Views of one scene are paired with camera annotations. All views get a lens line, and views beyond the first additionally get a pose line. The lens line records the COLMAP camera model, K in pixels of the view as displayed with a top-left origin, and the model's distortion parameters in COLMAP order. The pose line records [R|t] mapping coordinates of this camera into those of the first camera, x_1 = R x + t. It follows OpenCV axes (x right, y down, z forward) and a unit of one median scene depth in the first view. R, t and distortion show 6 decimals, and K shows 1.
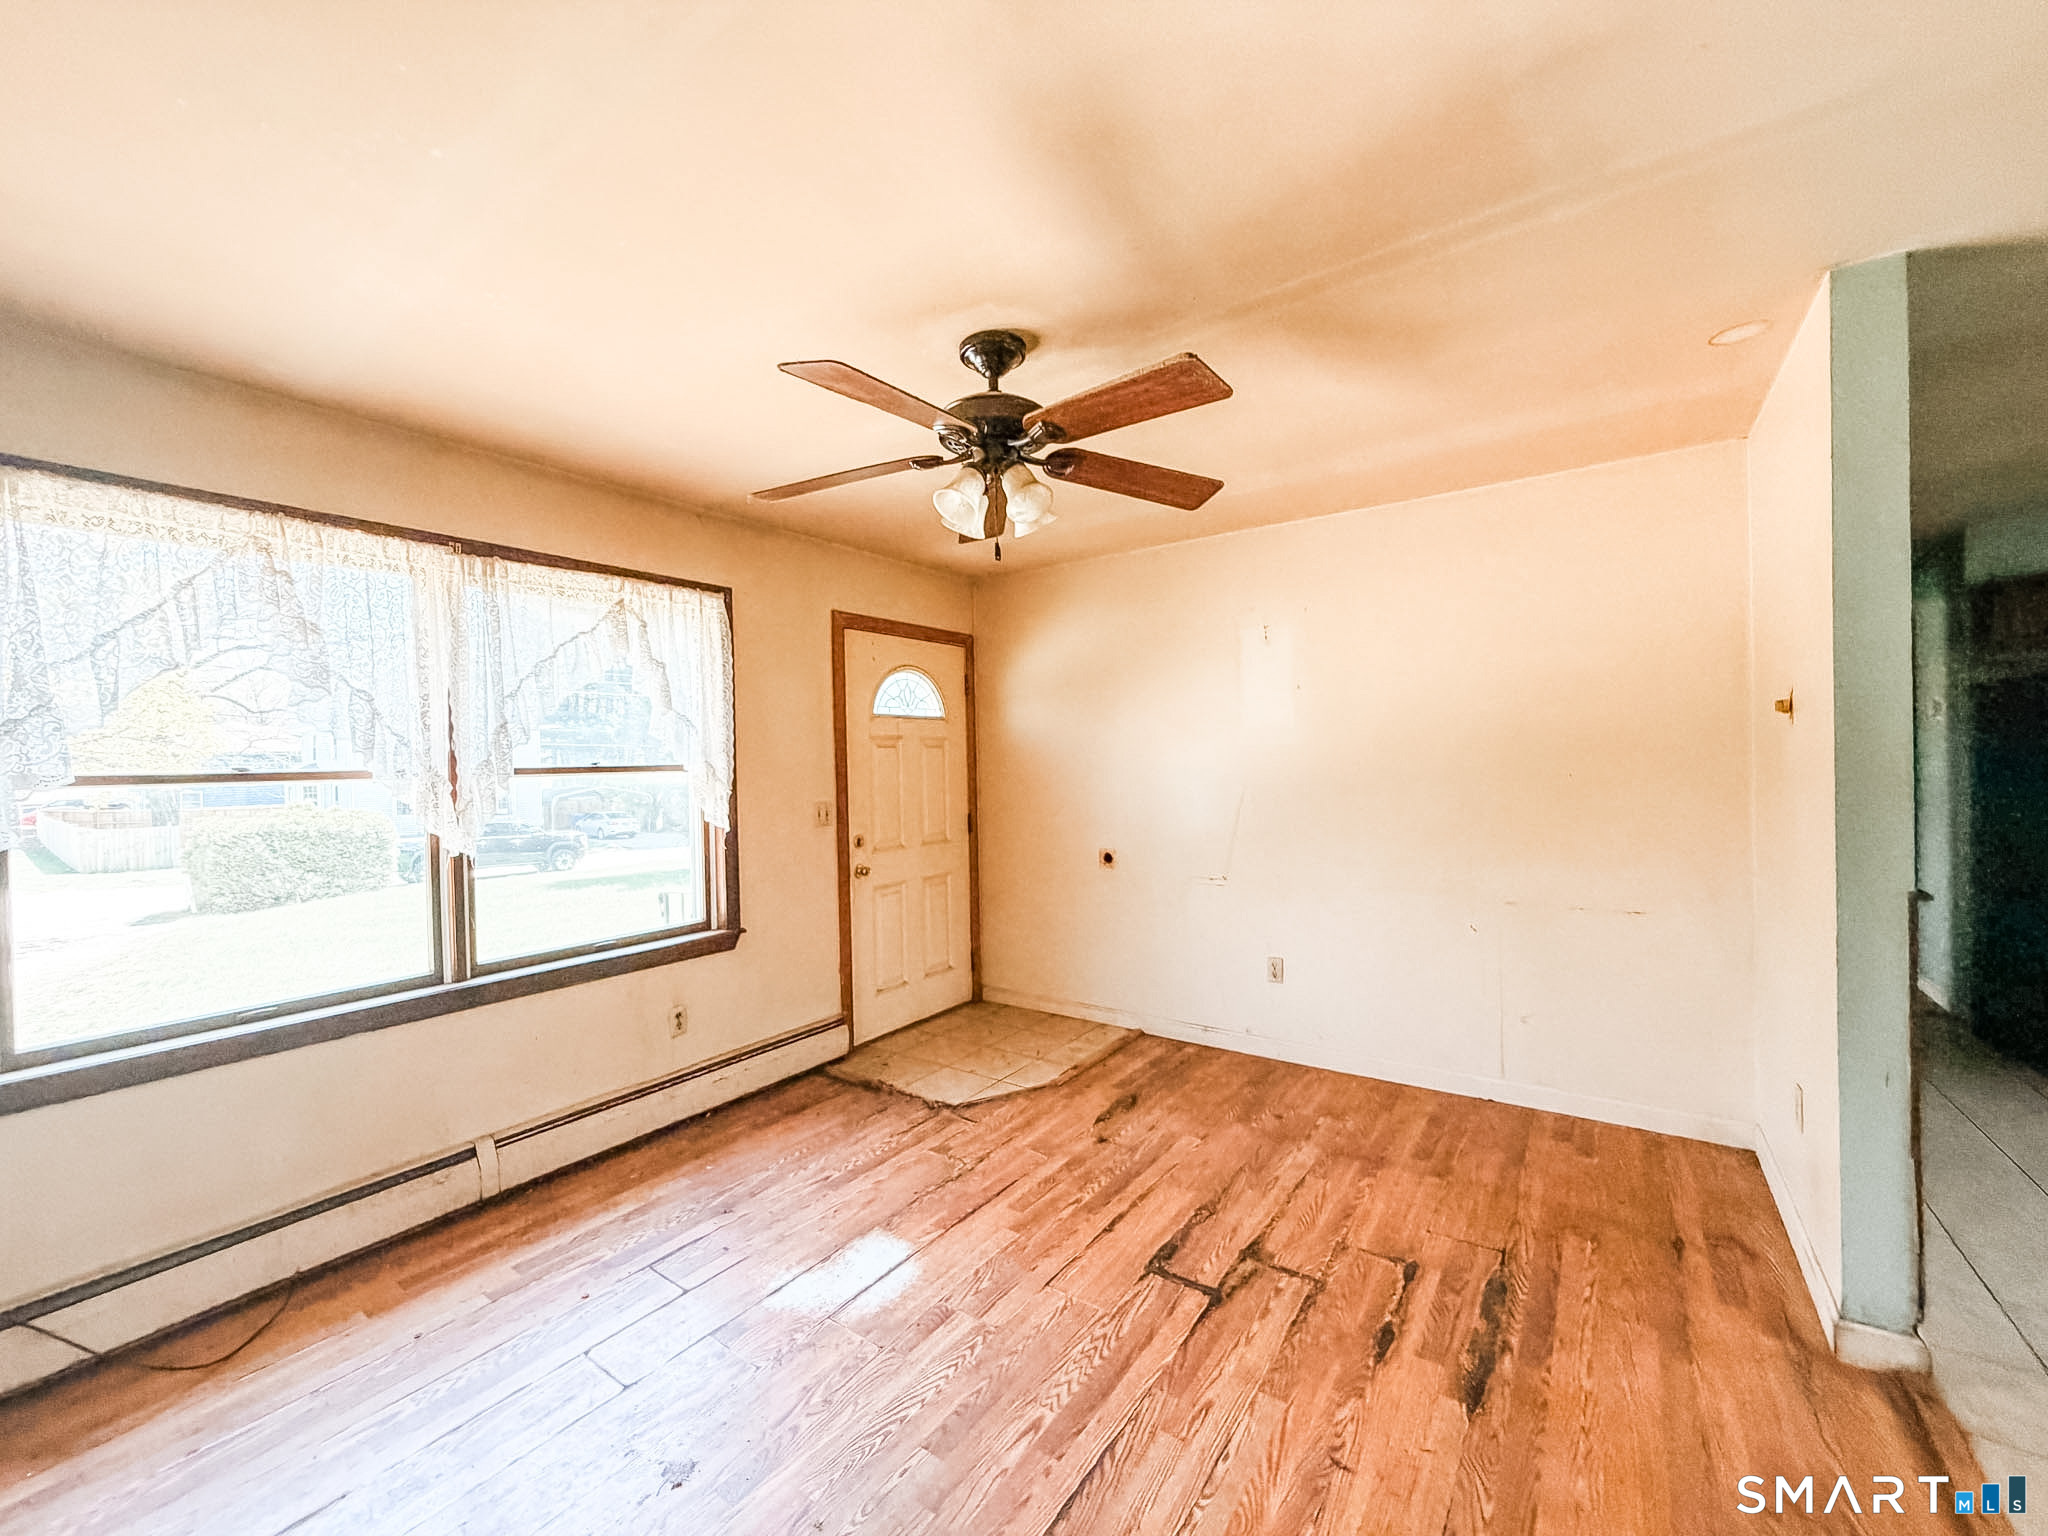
lens RADIAL K [[816.1, 0, 1027.4], [0, 816.1, 767.9], [0, 0, 1]] dist [-0.001770, 0.000461]
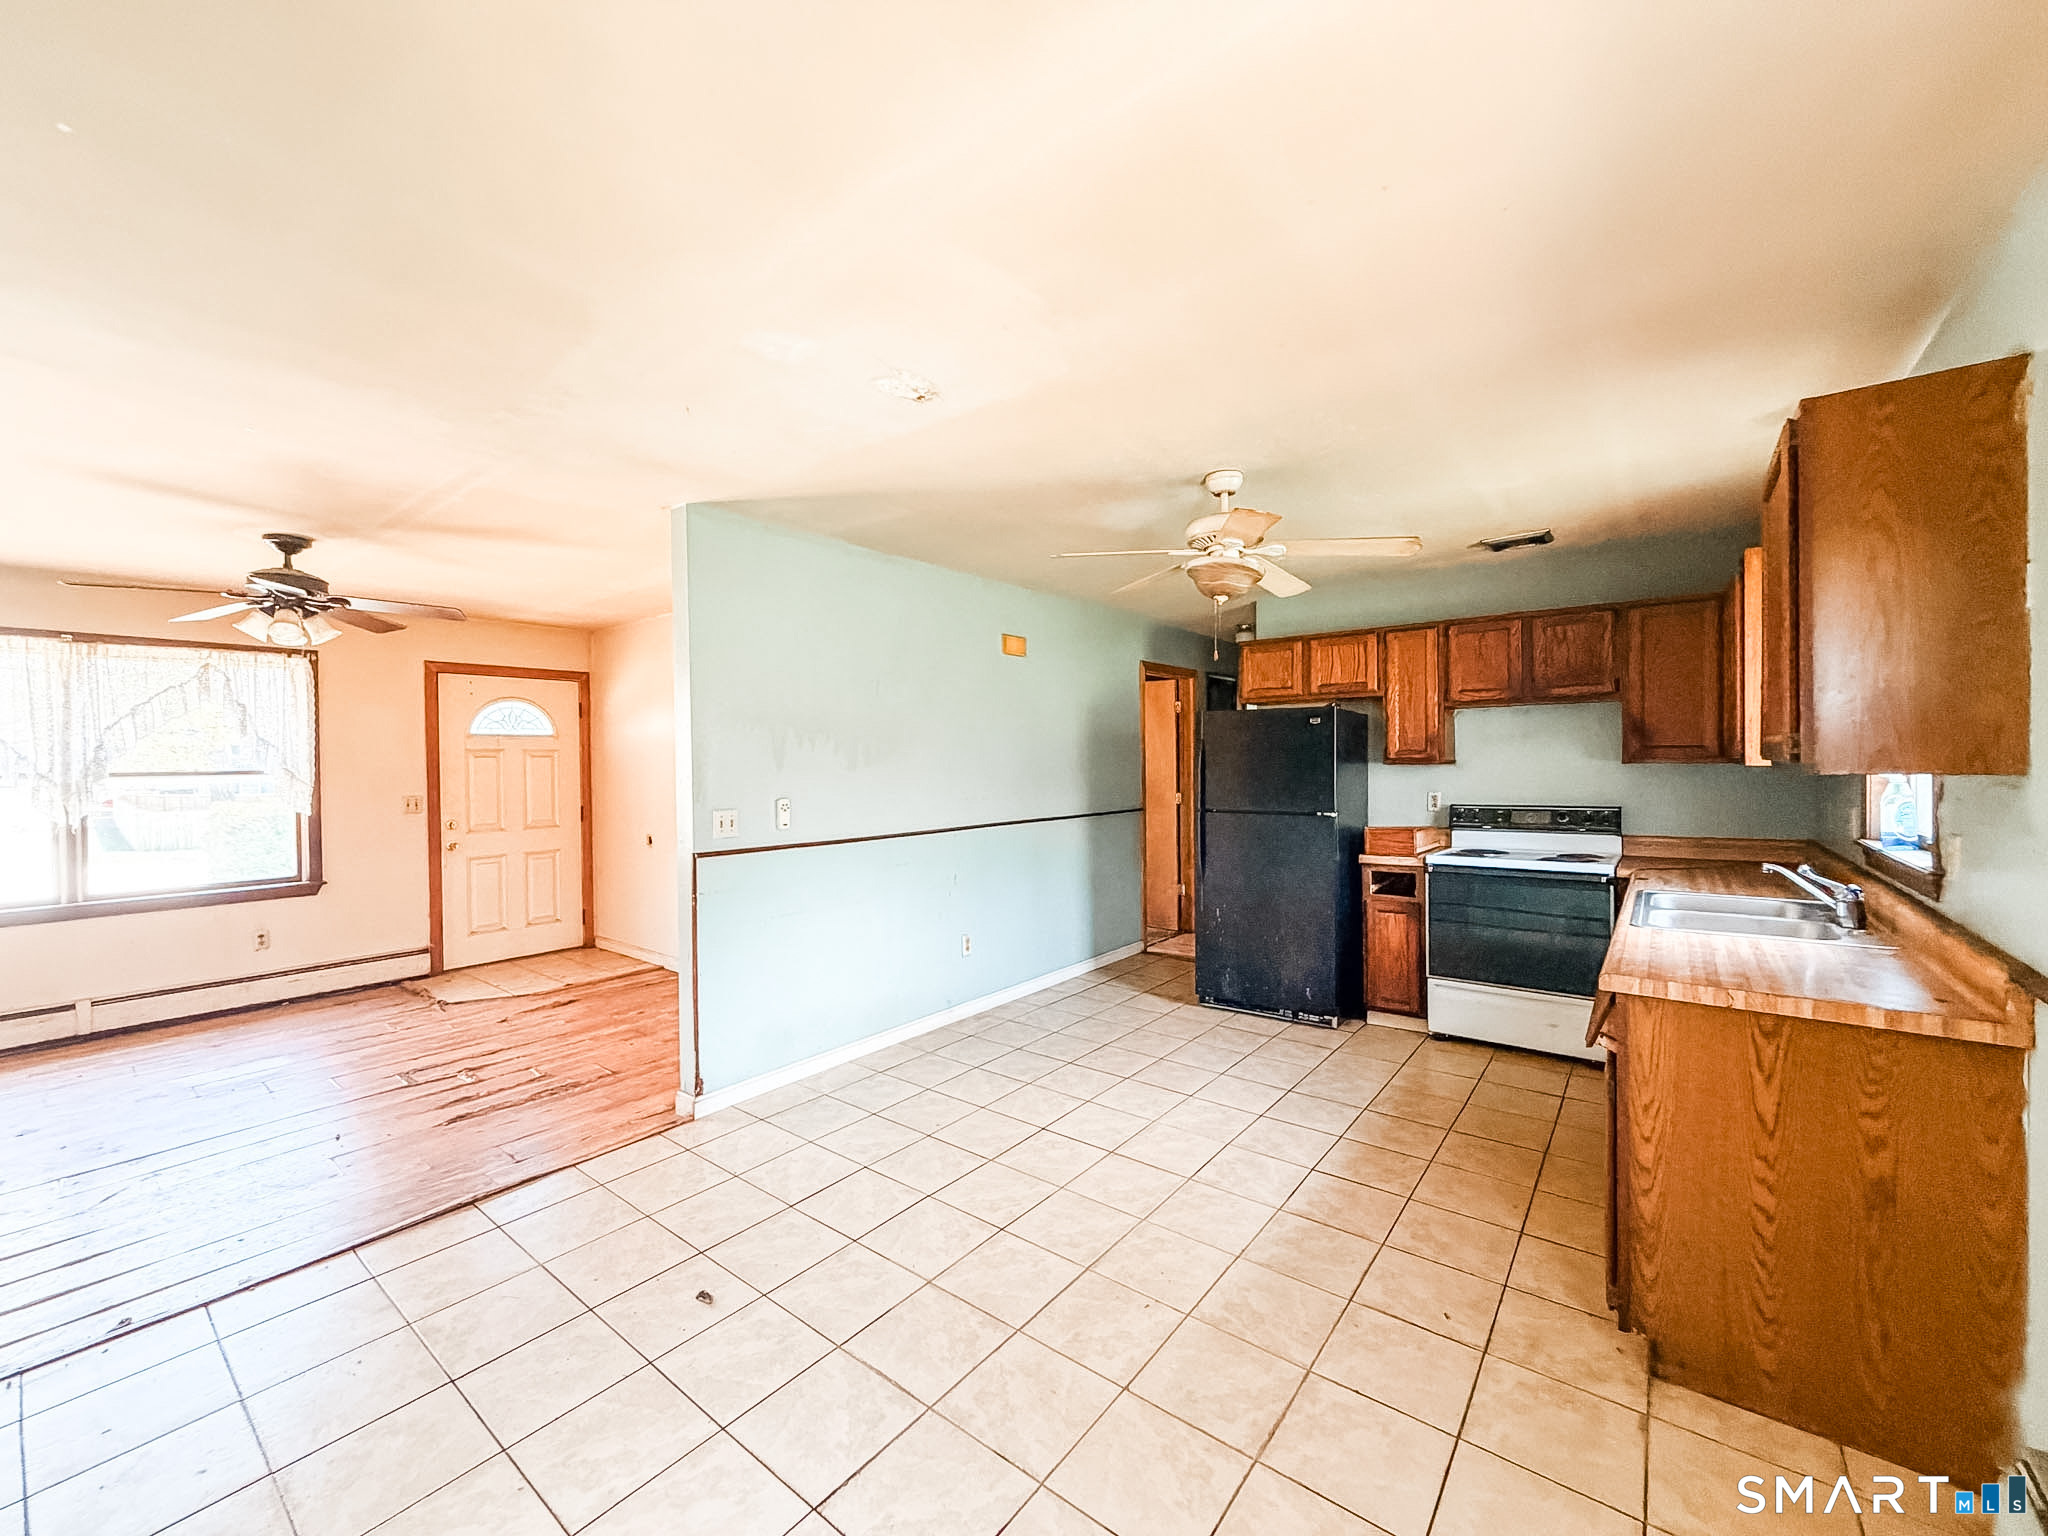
lens RADIAL K [[816.1, 0, 1023.0], [0, 816.1, 765.6], [0, 0, 1]] dist [-0.001770, 0.000461]
pose [[0.998633, 0.010671, -0.051172, 1.067724], [-0.010546, 0.999941, 0.002710, -0.032112], [0.051198, -0.002166, 0.998686, -0.440087]]
